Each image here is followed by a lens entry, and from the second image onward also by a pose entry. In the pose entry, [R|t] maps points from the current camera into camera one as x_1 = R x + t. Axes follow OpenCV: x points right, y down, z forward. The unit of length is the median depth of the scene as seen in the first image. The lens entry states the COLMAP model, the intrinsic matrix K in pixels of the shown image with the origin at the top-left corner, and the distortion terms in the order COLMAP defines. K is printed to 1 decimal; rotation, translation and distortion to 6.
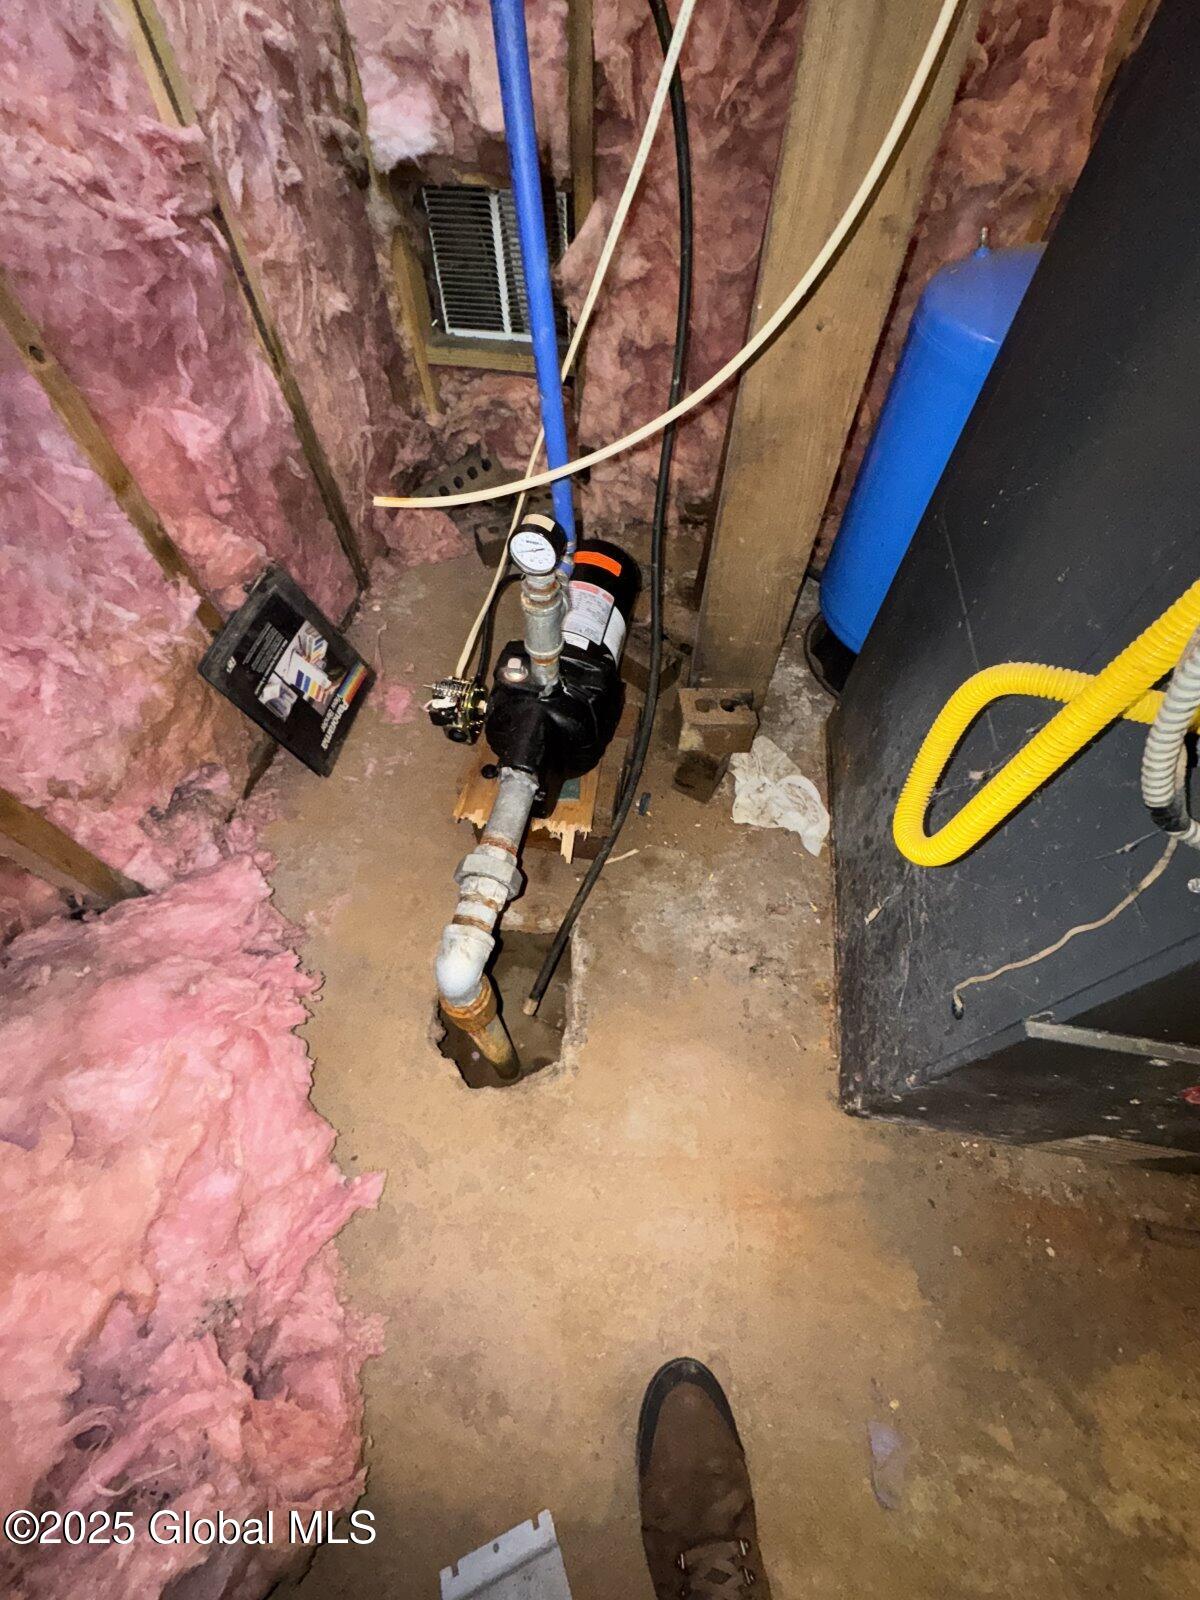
lens RADIAL K [[638.6, 0, 604.0], [0, 638.6, 797.5], [0, 0, 1]] dist [-0.003566, -0.000068]
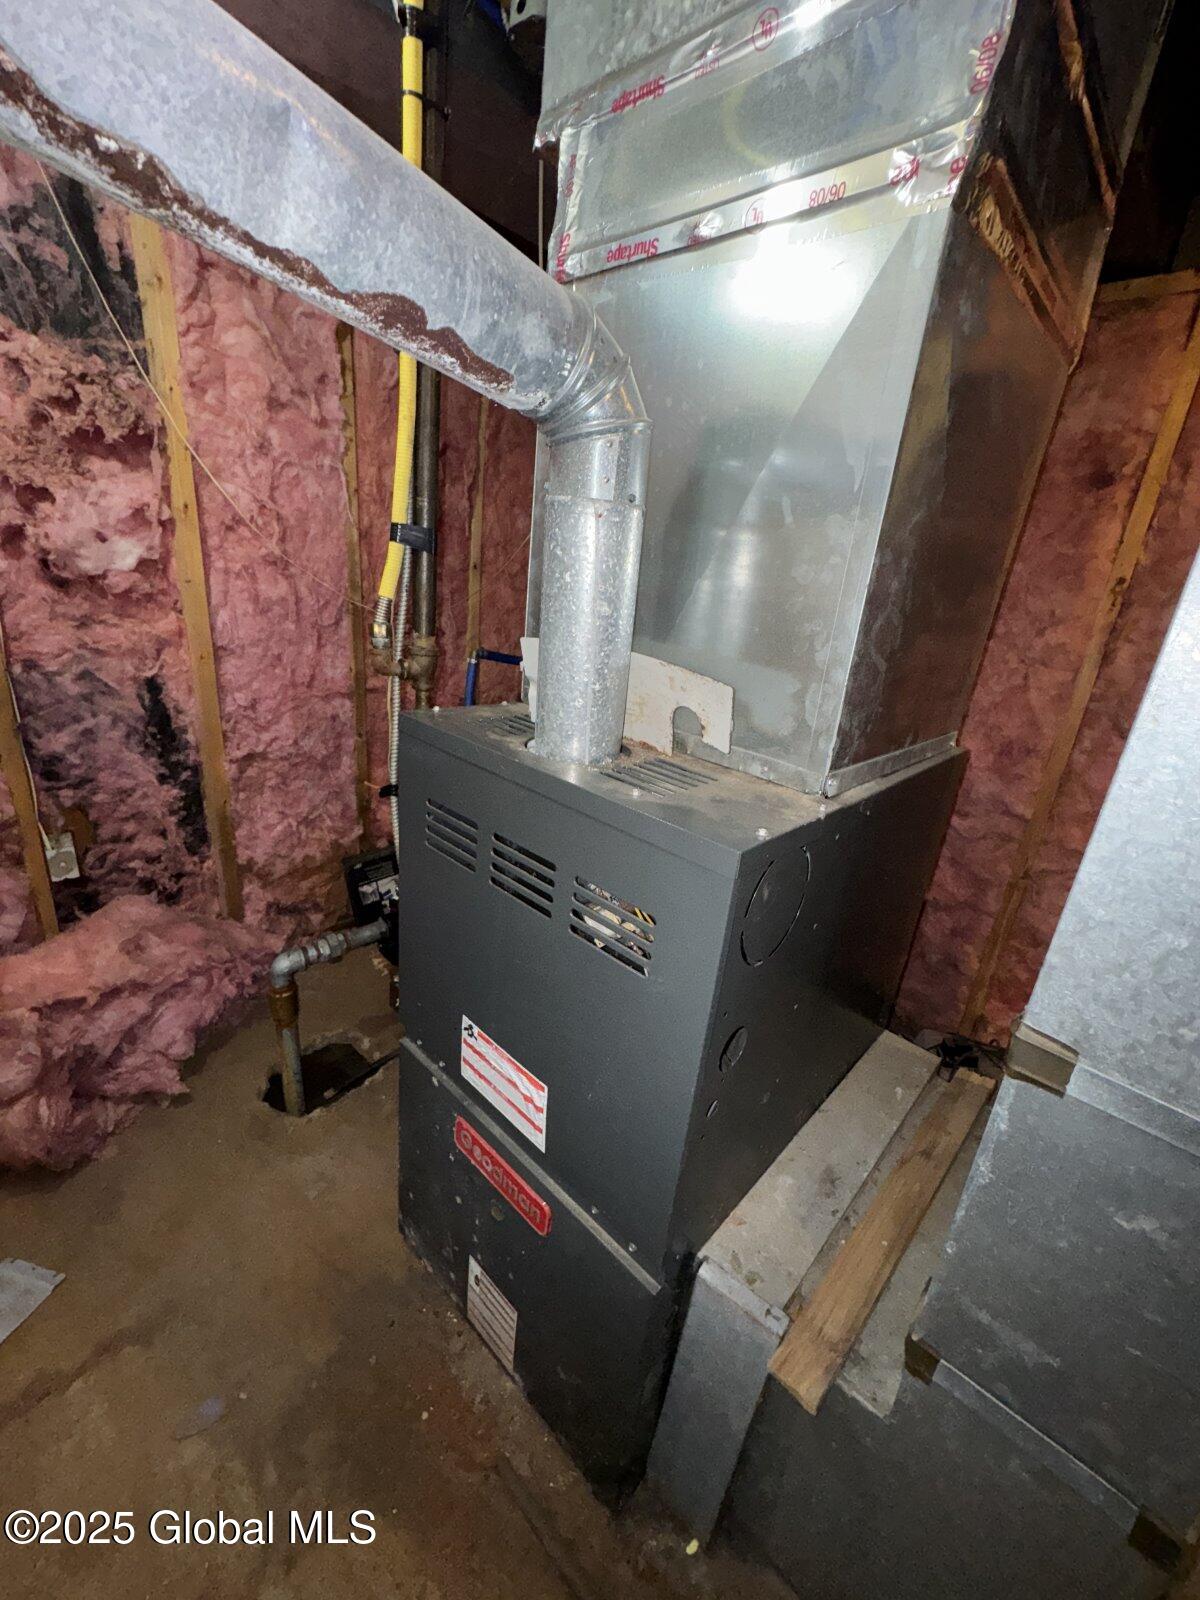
lens RADIAL K [[638.6, 0, 599.3], [0, 638.6, 804.3], [0, 0, 1]] dist [-0.003566, -0.000068]
pose [[0.832422, 0.251412, -0.493828, 1.095178], [-0.504740, 0.711813, -0.488426, 0.277860], [0.228718, 0.655831, 0.719426, -0.444735]]
